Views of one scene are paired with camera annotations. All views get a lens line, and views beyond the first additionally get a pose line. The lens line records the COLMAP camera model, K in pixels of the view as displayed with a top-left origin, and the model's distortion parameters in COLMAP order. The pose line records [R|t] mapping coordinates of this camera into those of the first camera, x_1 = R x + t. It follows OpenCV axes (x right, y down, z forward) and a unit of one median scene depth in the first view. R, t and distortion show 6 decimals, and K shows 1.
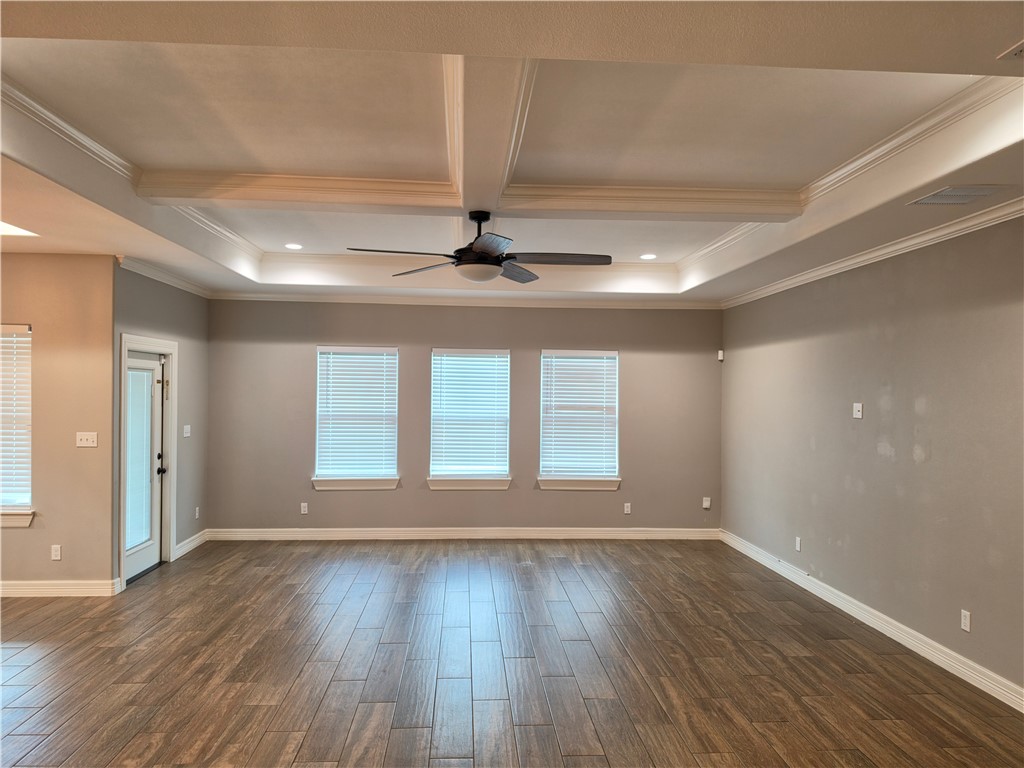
lens RADIAL K [[712.2, 0, 506.0], [0, 712.2, 392.3], [0, 0, 1]] dist [0.093836, -0.133051]
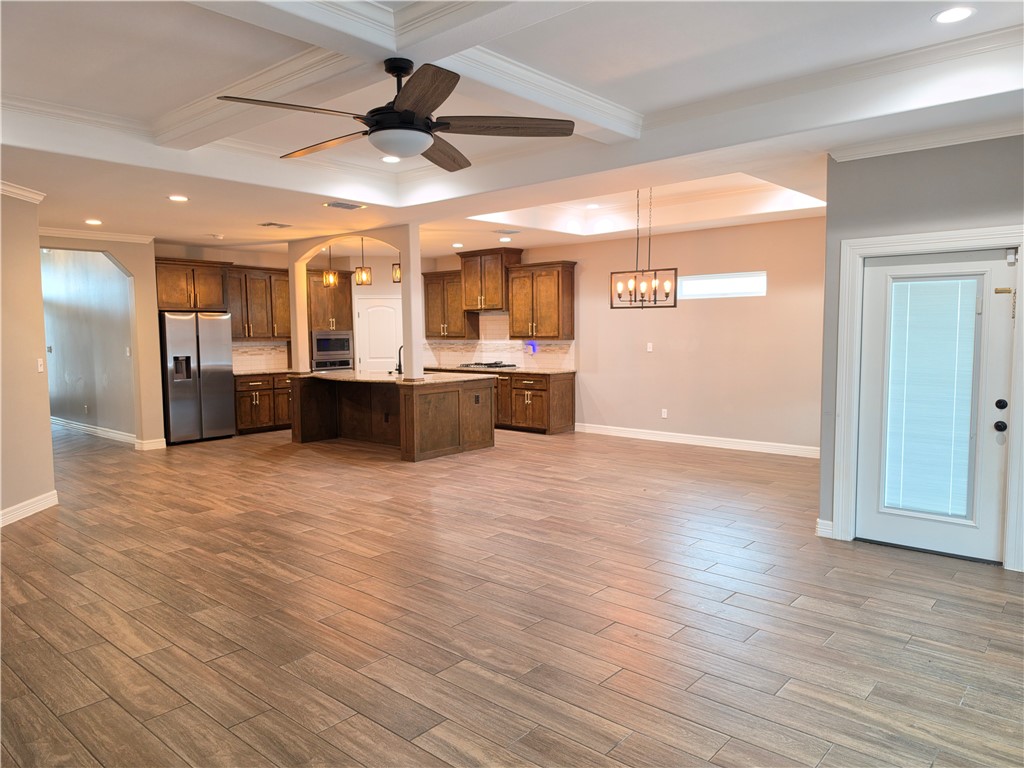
lens RADIAL K [[705.5, 0, 509.1], [0, 705.5, 385.3], [0, 0, 1]] dist [0.131343, -0.217535]
pose [[-0.704228, 0.053815, -0.707931, 0.386387], [0.001983, 0.997268, 0.073837, 0.028111], [0.709971, 0.050595, -0.702411, 1.457469]]
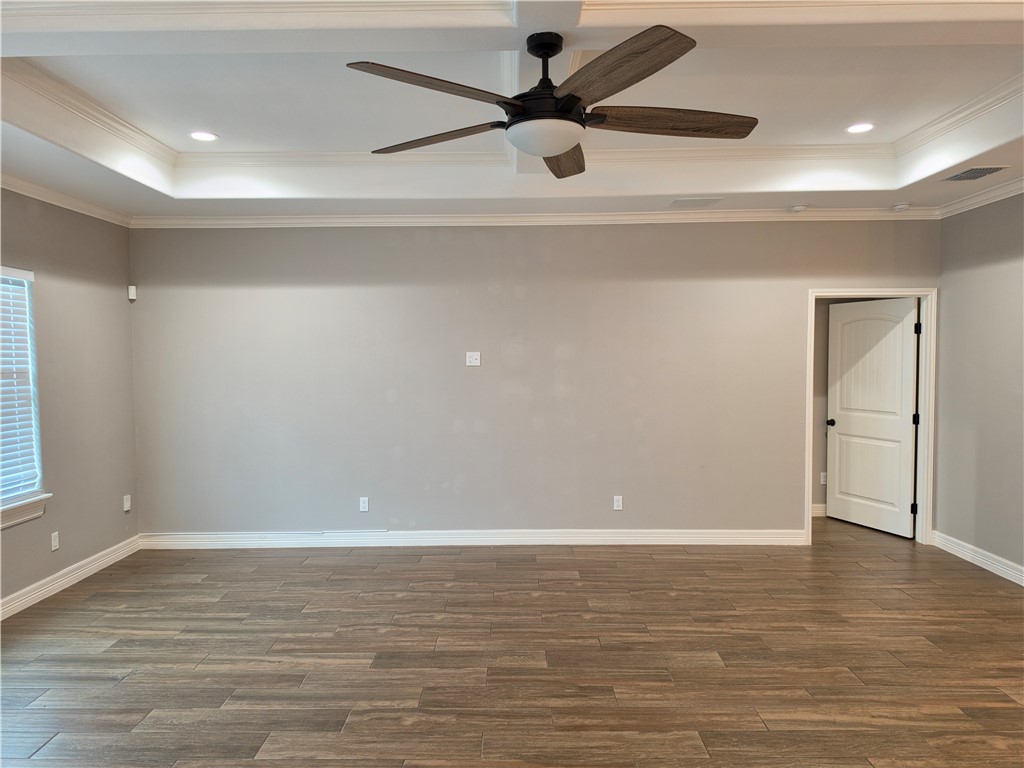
lens RADIAL K [[712.2, 0, 506.0], [0, 712.2, 392.3], [0, 0, 1]] dist [0.093836, -0.133051]
pose [[0.077132, -0.066608, 0.994794, -0.596298], [0.011229, 0.997761, 0.065936, 0.005447], [-0.996958, 0.006085, 0.077707, 0.883465]]
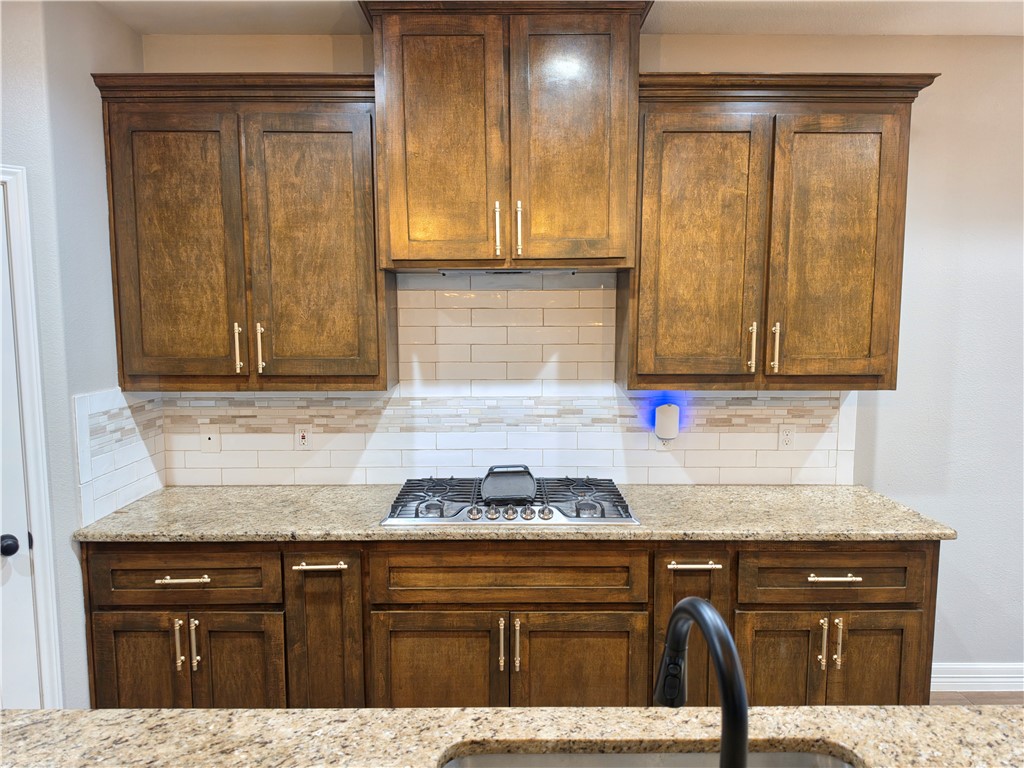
lens RADIAL K [[705.5, 0, 509.1], [0, 705.5, 385.3], [0, 0, 1]] dist [0.131343, -0.217535]
pose [[-0.055595, 0.093430, -0.994072, -0.545505], [-0.000576, 0.995609, 0.093607, -0.002260], [0.998453, 0.005777, -0.055297, -0.018909]]
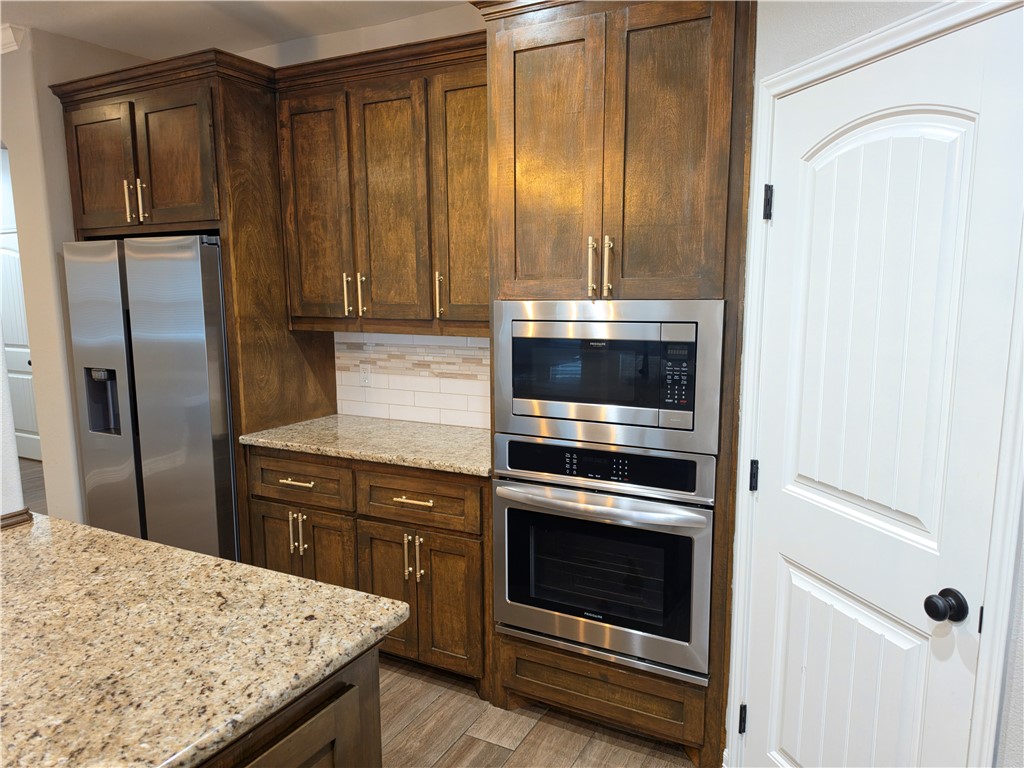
lens RADIAL K [[712.2, 0, 506.0], [0, 712.2, 392.3], [0, 0, 1]] dist [0.093836, -0.133051]
pose [[-0.846478, -0.082364, 0.526014, -0.932263], [0.000589, 0.987817, 0.155621, 0.009434], [-0.532423, 0.132040, -0.836117, -0.032315]]
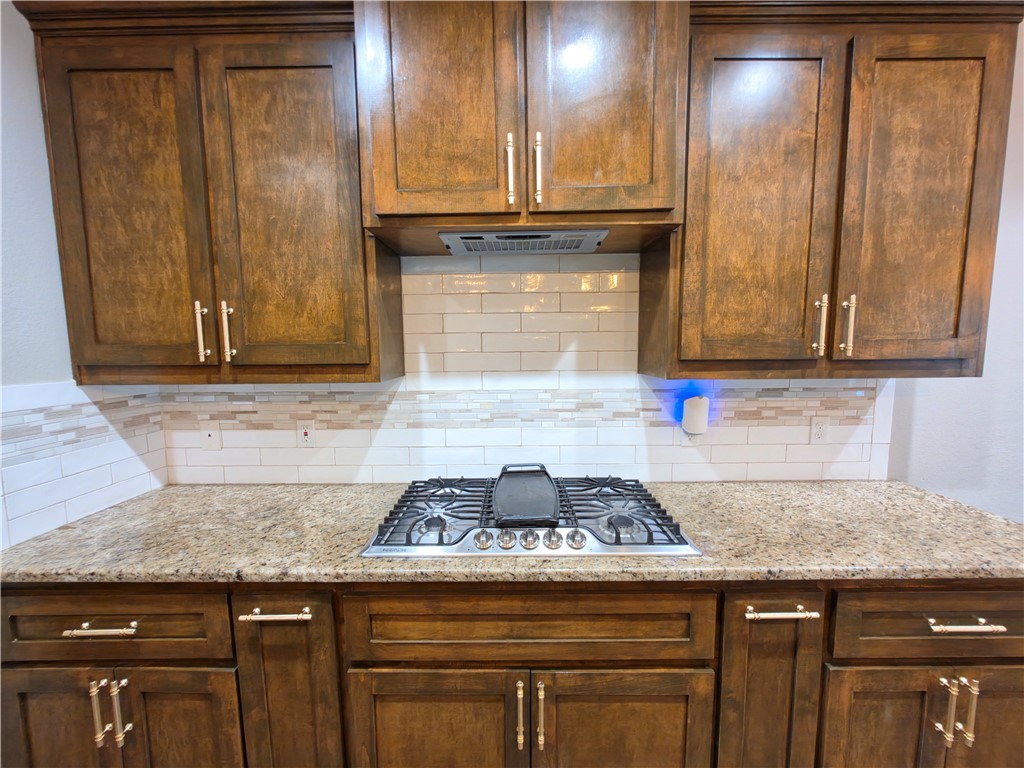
lens RADIAL K [[411.6, 0, 509.9], [0, 411.6, 385.7], [0, 0, 1]] dist [-0.002671, 0.000626]
pose [[-0.067937, 0.088420, -0.993764, -0.798046], [0.007843, 0.996082, 0.088090, 0.029360], [0.997659, -0.001810, -0.068365, -0.038896]]
